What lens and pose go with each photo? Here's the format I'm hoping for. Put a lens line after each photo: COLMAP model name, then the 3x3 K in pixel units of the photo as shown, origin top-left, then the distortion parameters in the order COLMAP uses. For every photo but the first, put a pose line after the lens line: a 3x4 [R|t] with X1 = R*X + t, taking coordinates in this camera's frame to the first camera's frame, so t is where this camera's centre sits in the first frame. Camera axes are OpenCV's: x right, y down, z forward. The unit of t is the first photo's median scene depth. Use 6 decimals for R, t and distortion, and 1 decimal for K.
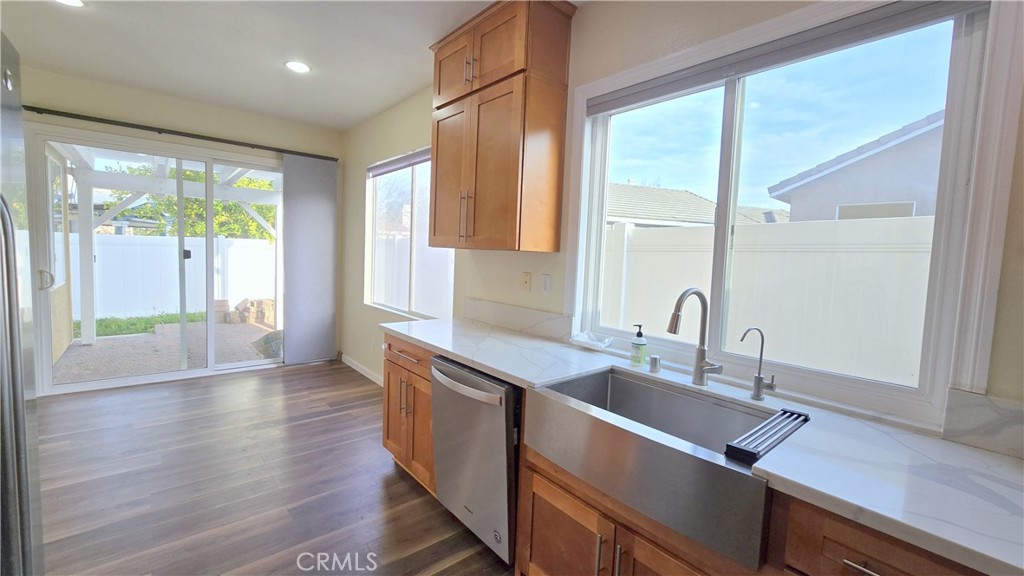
lens RADIAL K [[420.1, 0, 512.4], [0, 420.1, 281.9], [0, 0, 1]] dist [-0.002384, 0.000222]
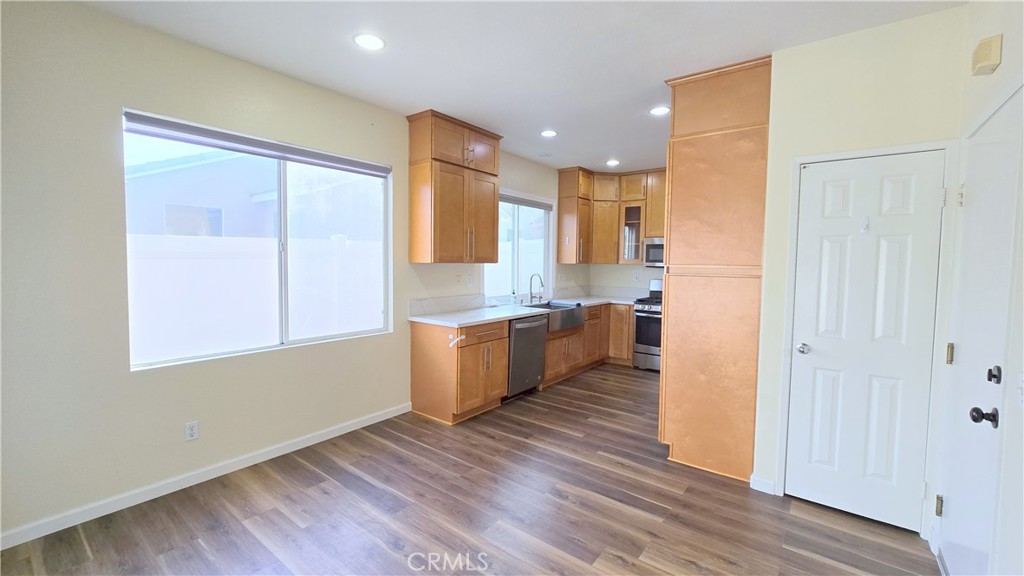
lens RADIAL K [[420.1, 0, 512.4], [0, 420.1, 281.9], [0, 0, 1]] dist [-0.002384, 0.000222]
pose [[-0.201871, -0.093100, 0.974977, -1.140723], [0.043282, 0.993651, 0.103844, -0.110841], [-0.978455, 0.063162, -0.196560, 0.762777]]
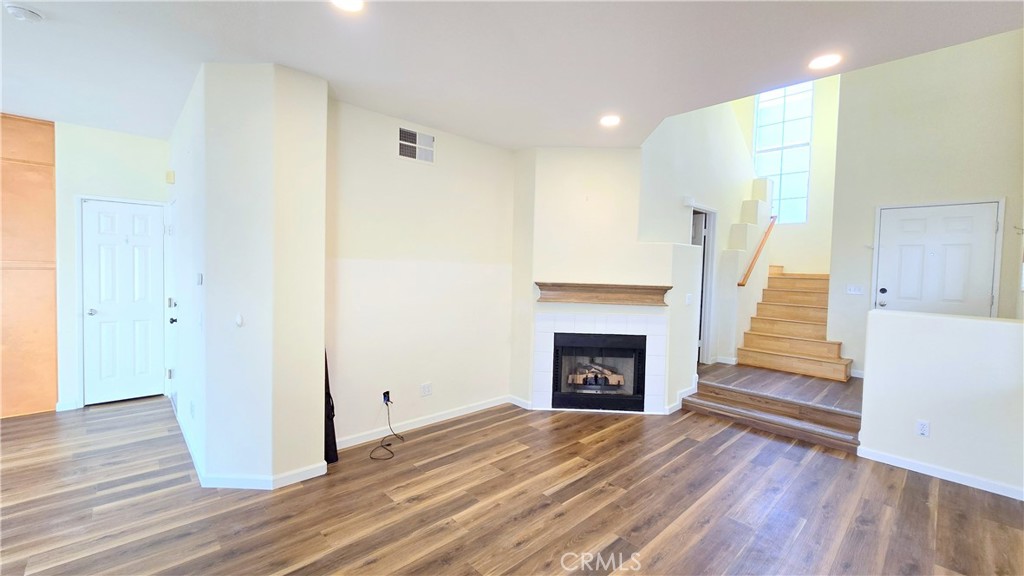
lens RADIAL K [[419.8, 0, 512.7], [0, 419.8, 281.0], [0, 0, 1]] dist [-0.002503, -0.000354]
pose [[-0.996609, -0.066038, -0.049081, -1.625042], [-0.070780, 0.992248, 0.102149, -0.185306], [0.041954, 0.105277, -0.993558, 1.302893]]
